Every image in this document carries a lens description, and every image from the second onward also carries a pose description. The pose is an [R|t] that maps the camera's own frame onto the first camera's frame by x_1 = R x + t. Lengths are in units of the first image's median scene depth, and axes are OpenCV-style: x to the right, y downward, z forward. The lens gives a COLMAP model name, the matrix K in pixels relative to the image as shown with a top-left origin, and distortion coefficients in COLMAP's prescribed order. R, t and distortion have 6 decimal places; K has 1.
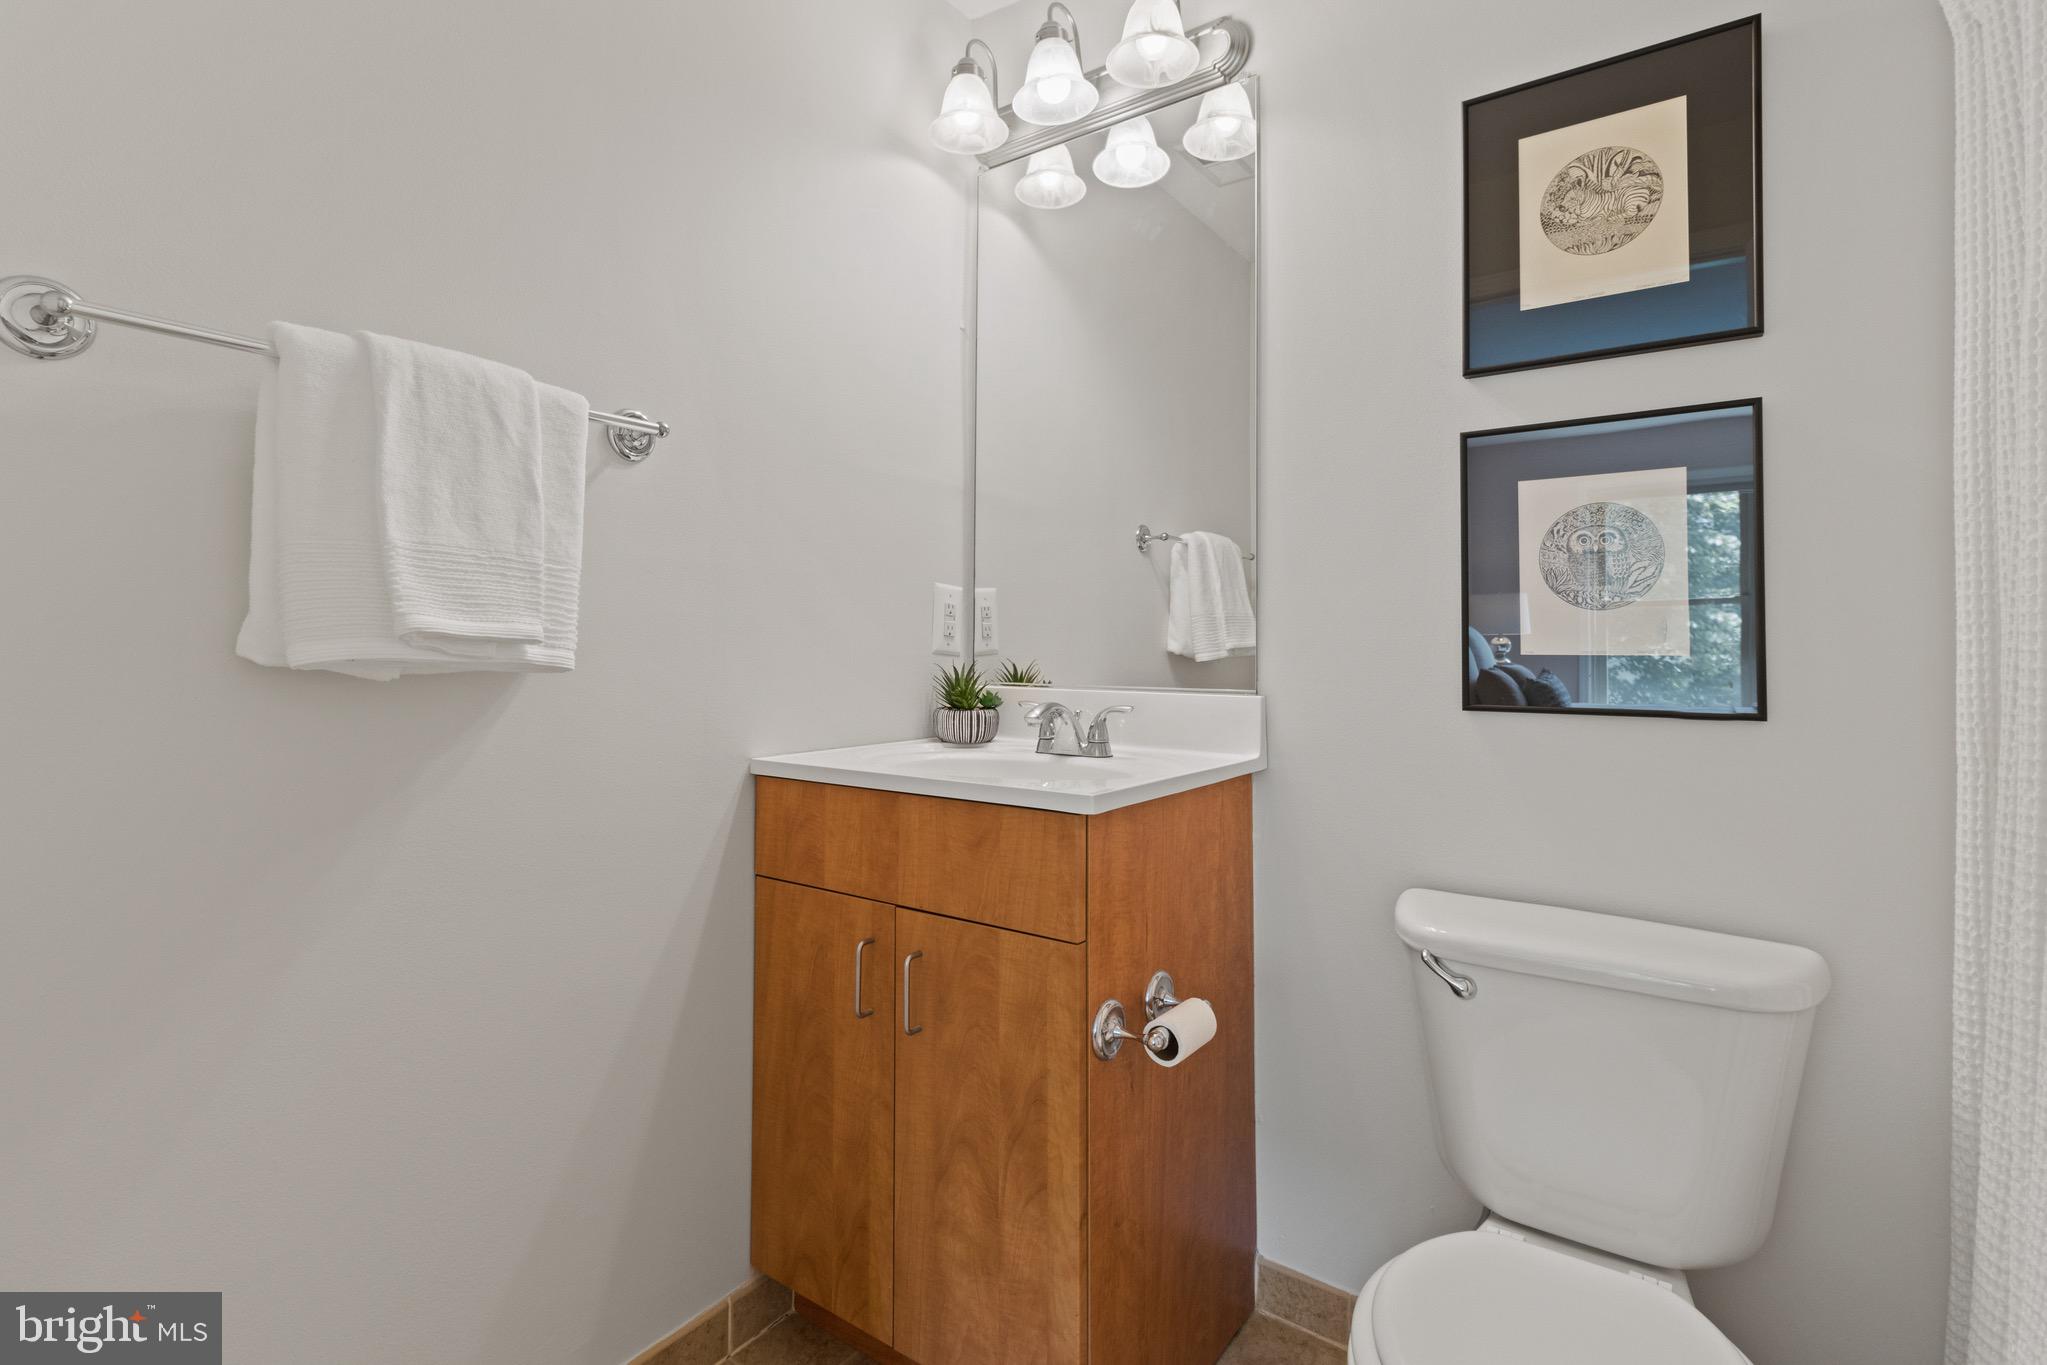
lens RADIAL K [[967.6, 0, 1017.6], [0, 967.6, 669.8], [0, 0, 1]] dist [0.001314, 0.000779]
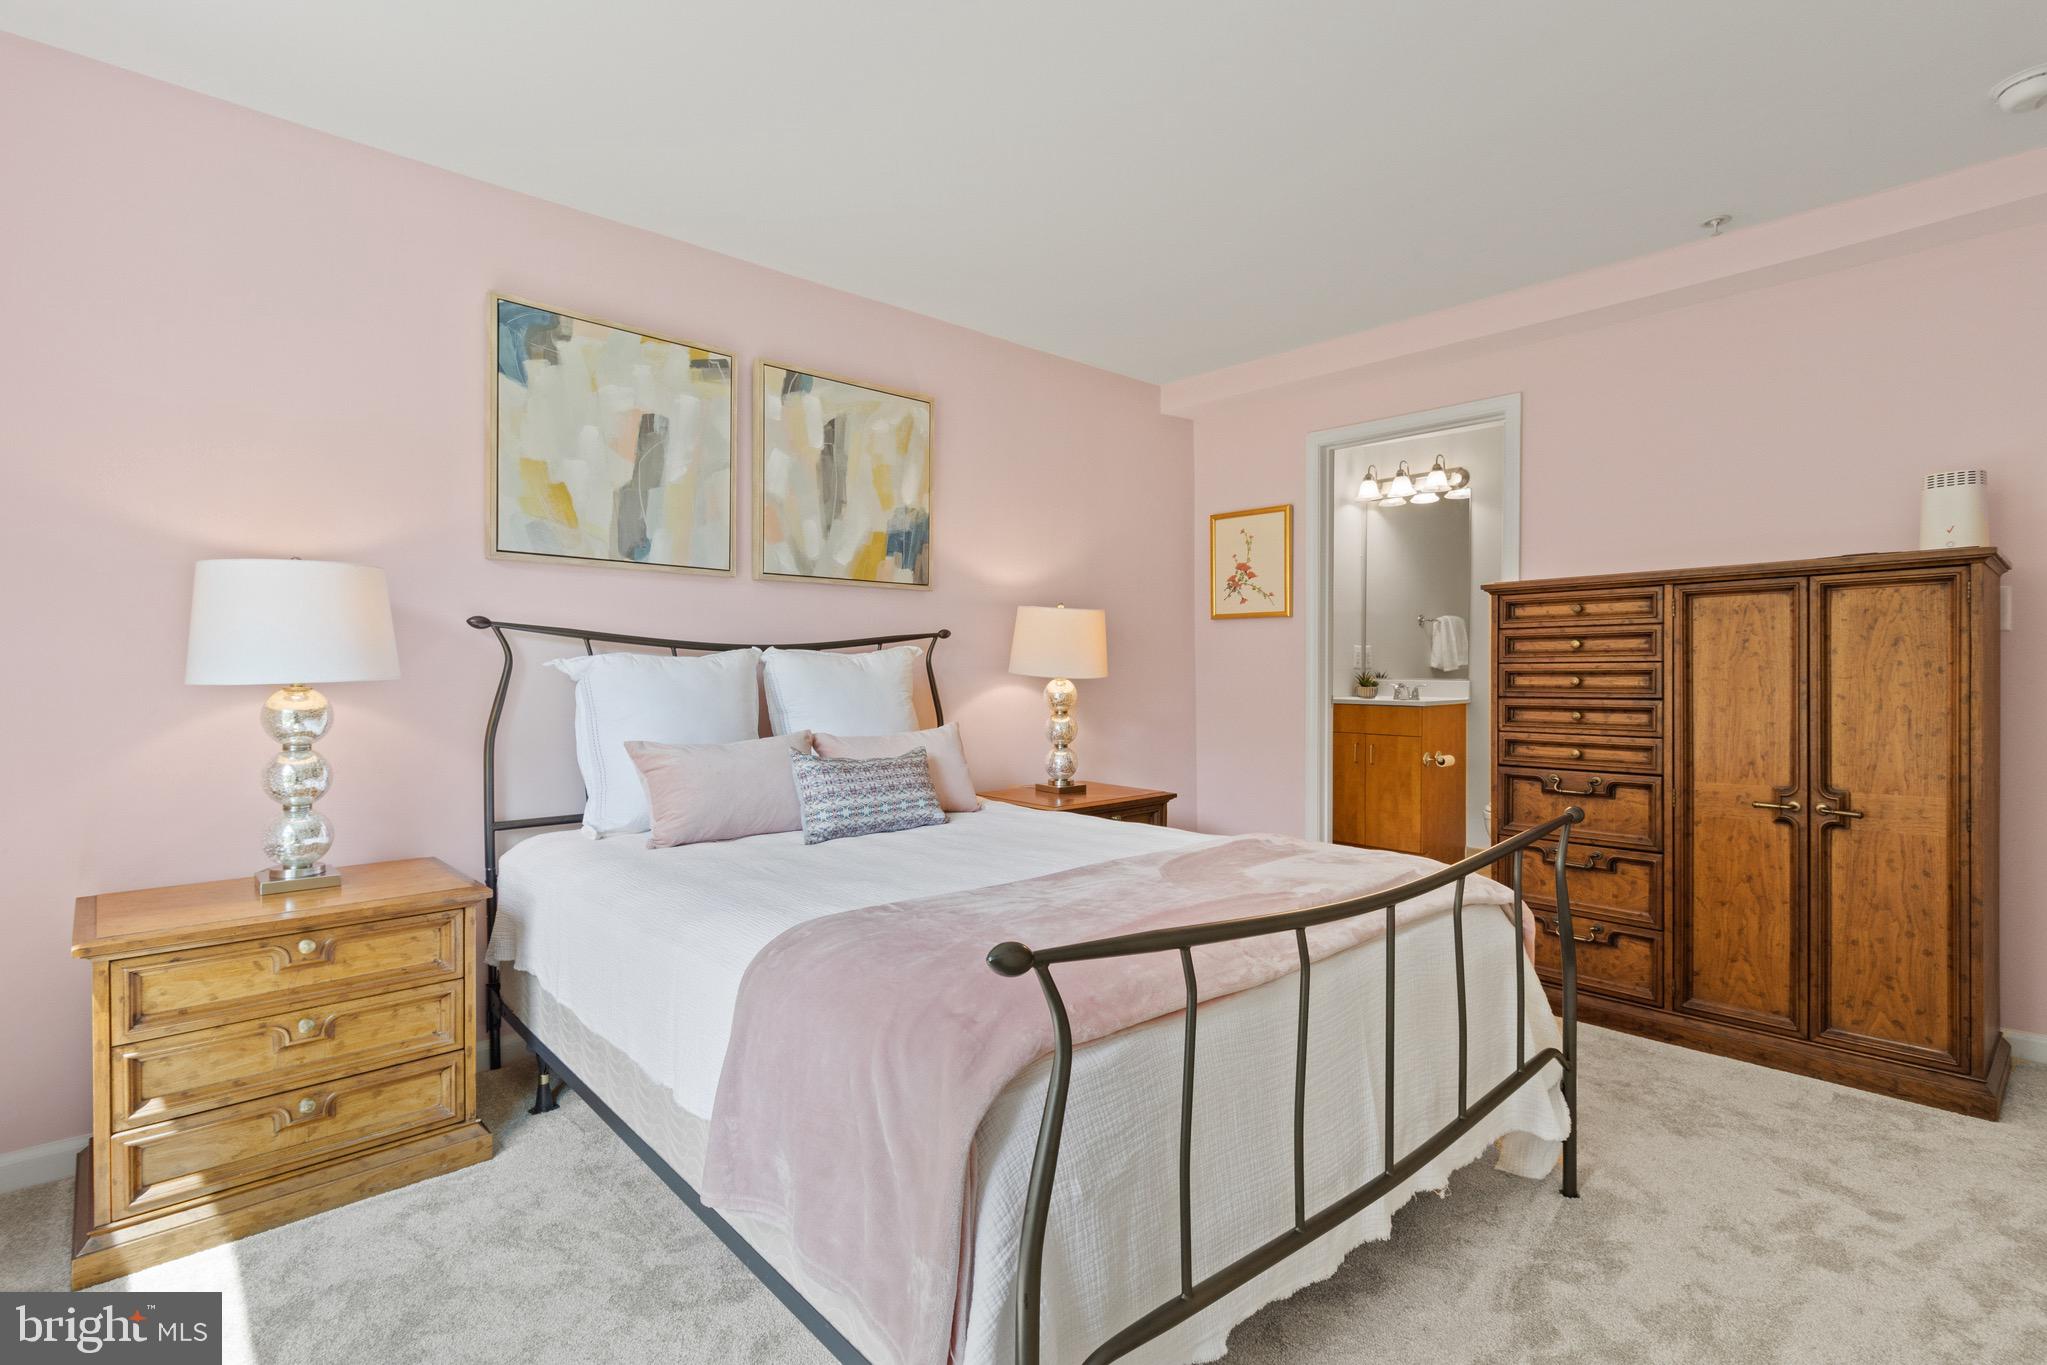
lens RADIAL K [[916.0, 0, 1016.8], [0, 916.0, 703.9], [0, 0, 1]] dist [0.001108, 0.000144]
pose [[0.973436, 0.006857, -0.228856, -0.478112], [-0.000388, 0.999599, 0.028301, 0.014667], [0.228958, -0.027461, 0.973049, -2.139396]]
